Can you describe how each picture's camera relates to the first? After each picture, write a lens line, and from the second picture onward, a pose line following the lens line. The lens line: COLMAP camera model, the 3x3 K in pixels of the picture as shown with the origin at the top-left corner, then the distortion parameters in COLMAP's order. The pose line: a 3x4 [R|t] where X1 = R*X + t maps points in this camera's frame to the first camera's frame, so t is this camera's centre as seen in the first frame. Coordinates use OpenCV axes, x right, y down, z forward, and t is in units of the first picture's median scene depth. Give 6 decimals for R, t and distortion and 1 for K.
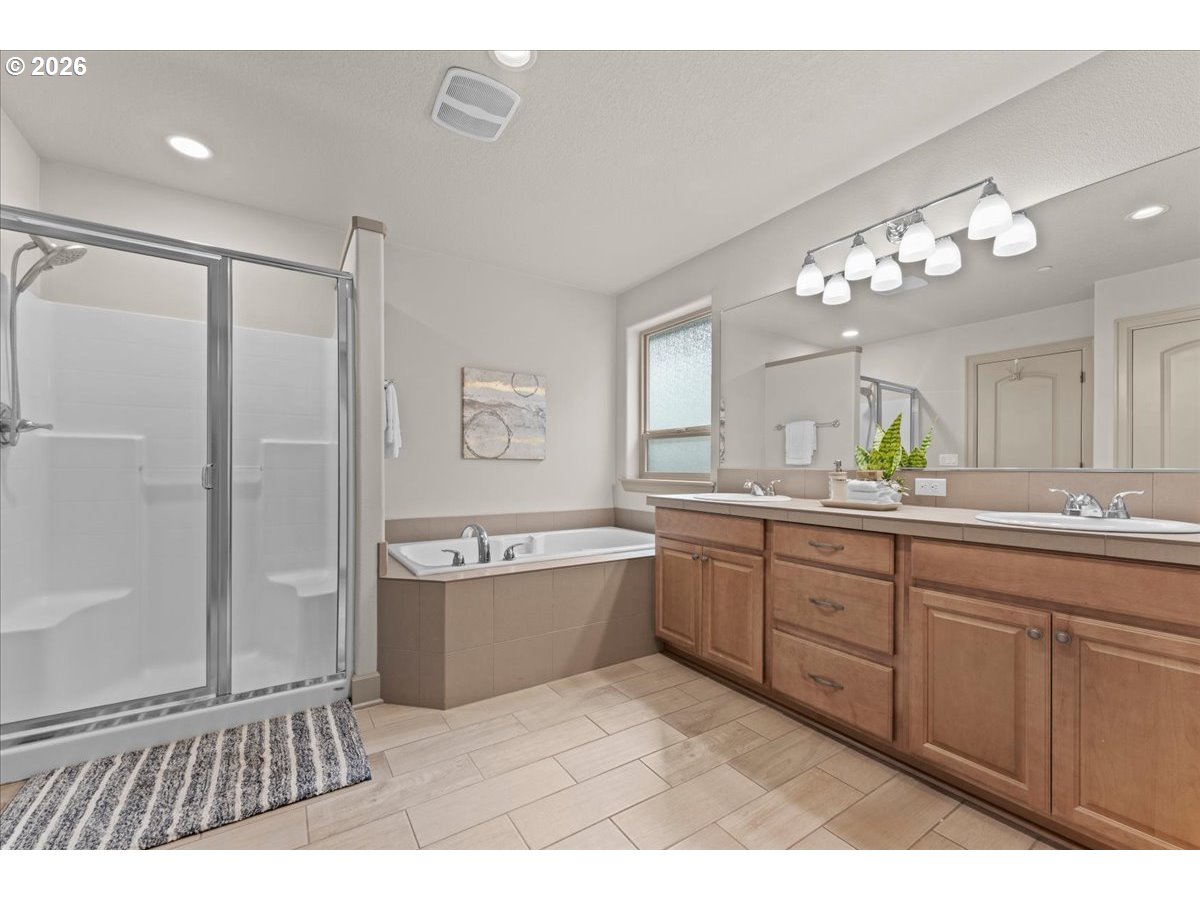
lens RADIAL K [[494.2, 0, 605.5], [0, 494.2, 450.9], [0, 0, 1]] dist [0.006195, -0.000376]
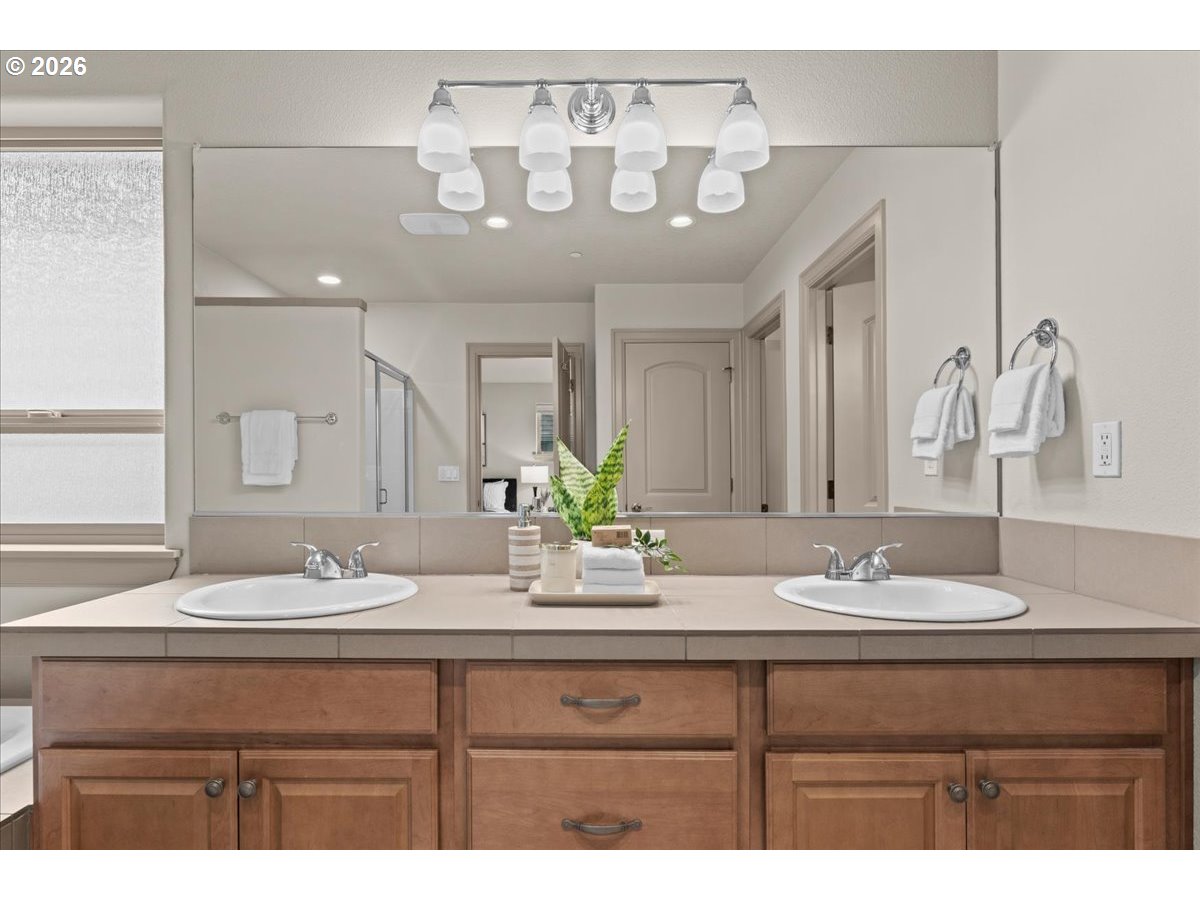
lens RADIAL K [[642.1, 0, 573.6], [0, 642.1, 471.0], [0, 0, 1]] dist [-0.005848, 0.002731]
pose [[0.561933, -0.006760, 0.827155, -0.061751], [-0.024892, 0.999376, 0.025078, -0.036091], [-0.826808, -0.034682, 0.561414, 0.624523]]
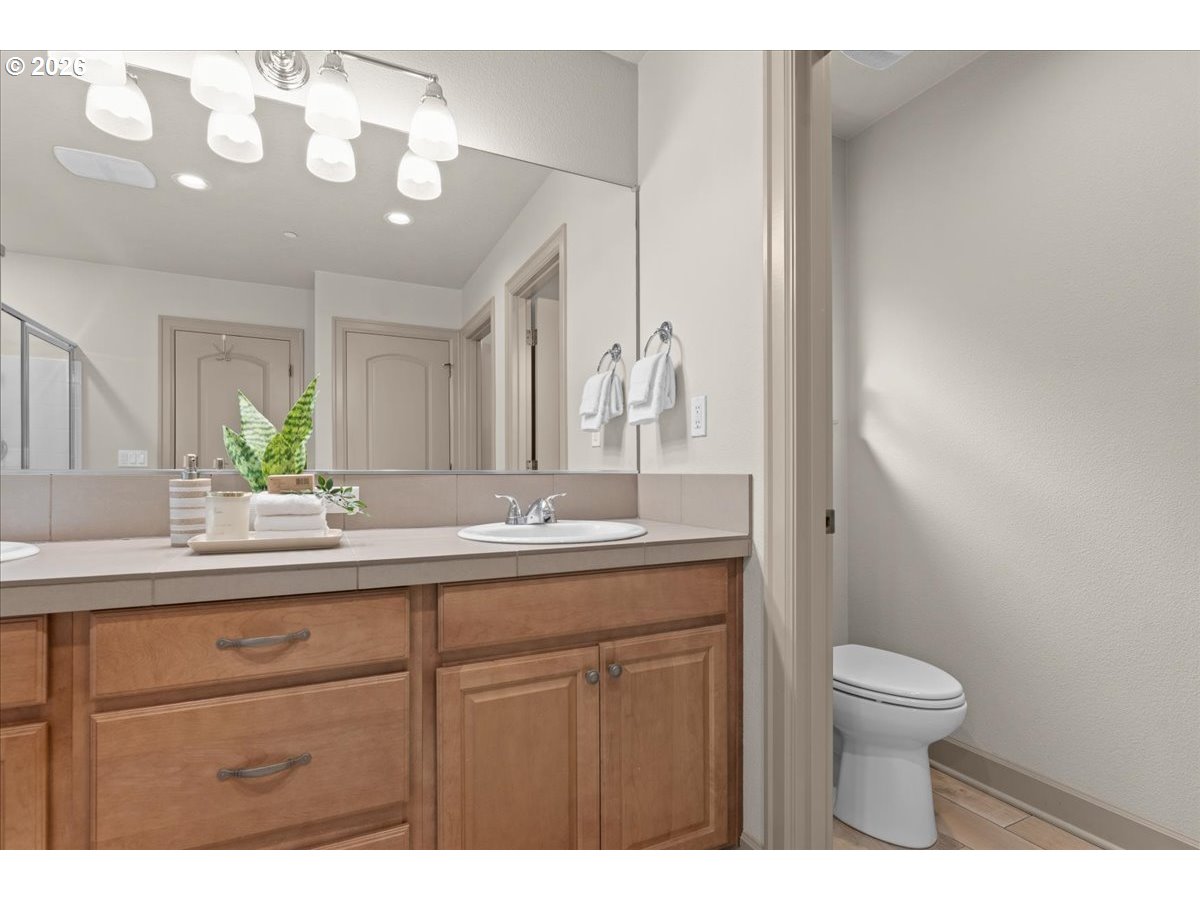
lens RADIAL K [[581.6, 0, 594.9], [0, 581.6, 468.2], [0, 0, 1]] dist [-0.003704, -0.000046]
pose [[0.138400, 0.002149, 0.990374, -0.039175], [-0.032153, 0.999480, 0.002324, 0.020064], [-0.989854, -0.032166, 0.138397, 0.570852]]
